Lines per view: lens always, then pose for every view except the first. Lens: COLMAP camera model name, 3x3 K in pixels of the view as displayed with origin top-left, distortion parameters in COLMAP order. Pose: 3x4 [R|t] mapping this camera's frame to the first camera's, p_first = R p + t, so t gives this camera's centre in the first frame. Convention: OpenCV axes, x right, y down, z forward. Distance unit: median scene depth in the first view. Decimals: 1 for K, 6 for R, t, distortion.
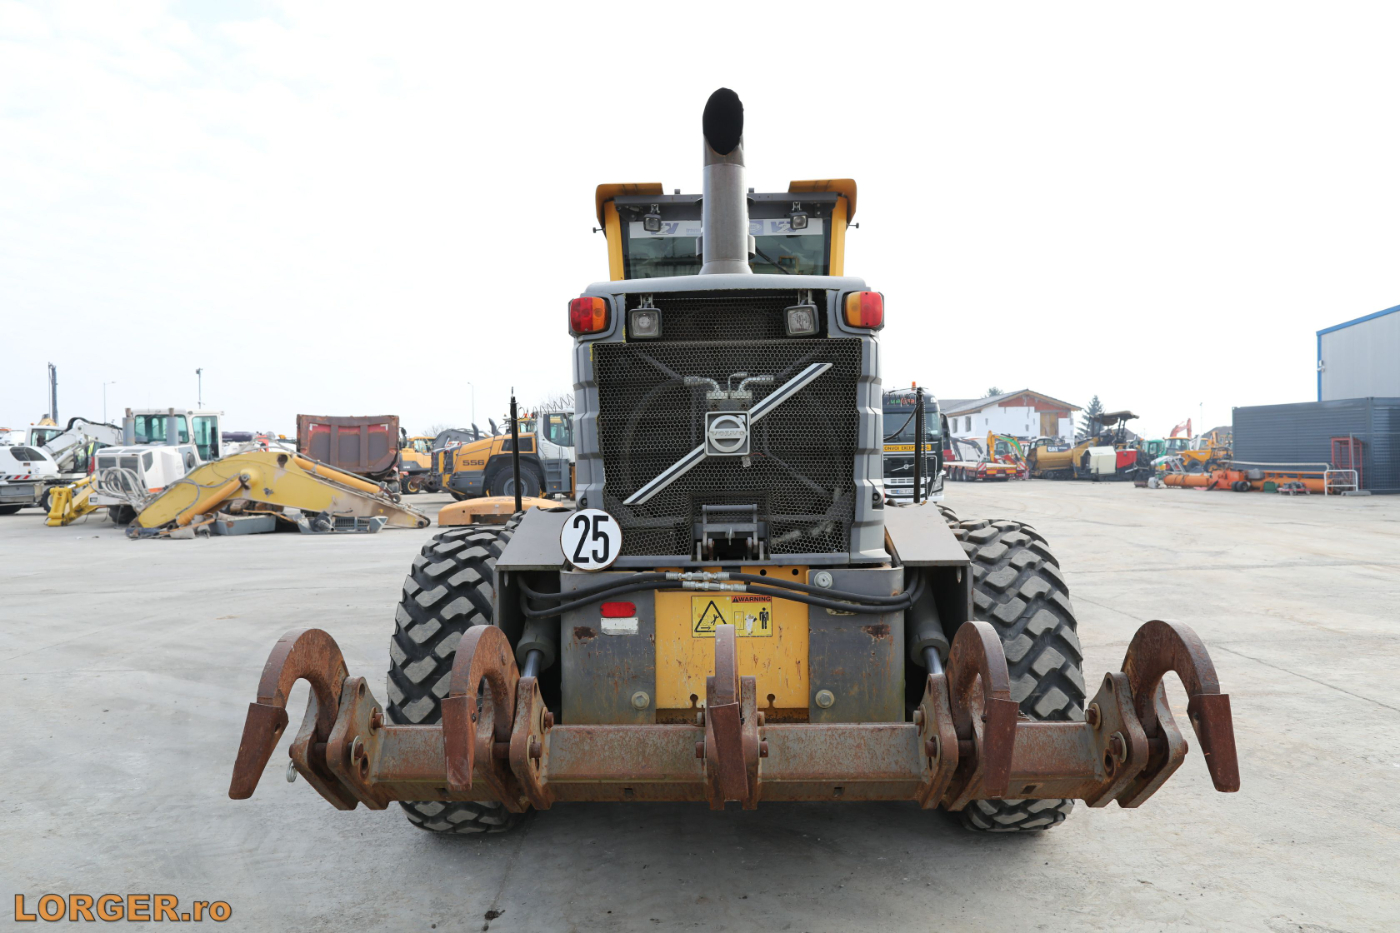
lens RADIAL K [[949.3, 0, 696.3], [0, 949.3, 468.1], [0, 0, 1]] dist [-0.034820, 0.028144]
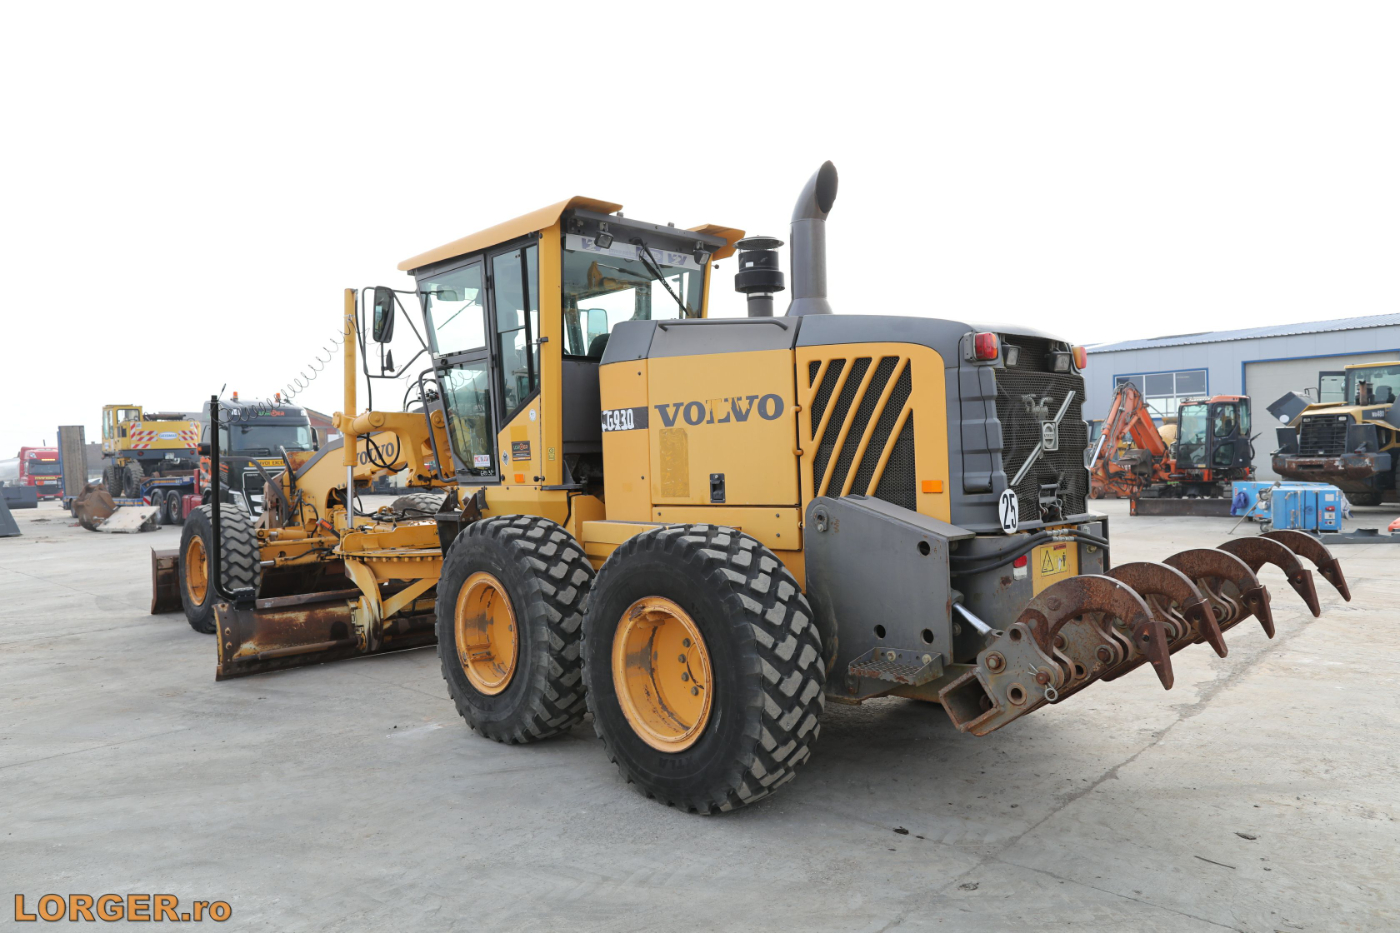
lens RADIAL K [[949.3, 0, 700.3], [0, 949.3, 461.2], [0, 0, 1]] dist [-0.034820, 0.028144]
pose [[0.708273, -0.003673, 0.705929, -1.075733], [0.021385, 0.999639, -0.016255, 0.011937], [-0.705615, 0.026609, 0.708096, 0.268701]]
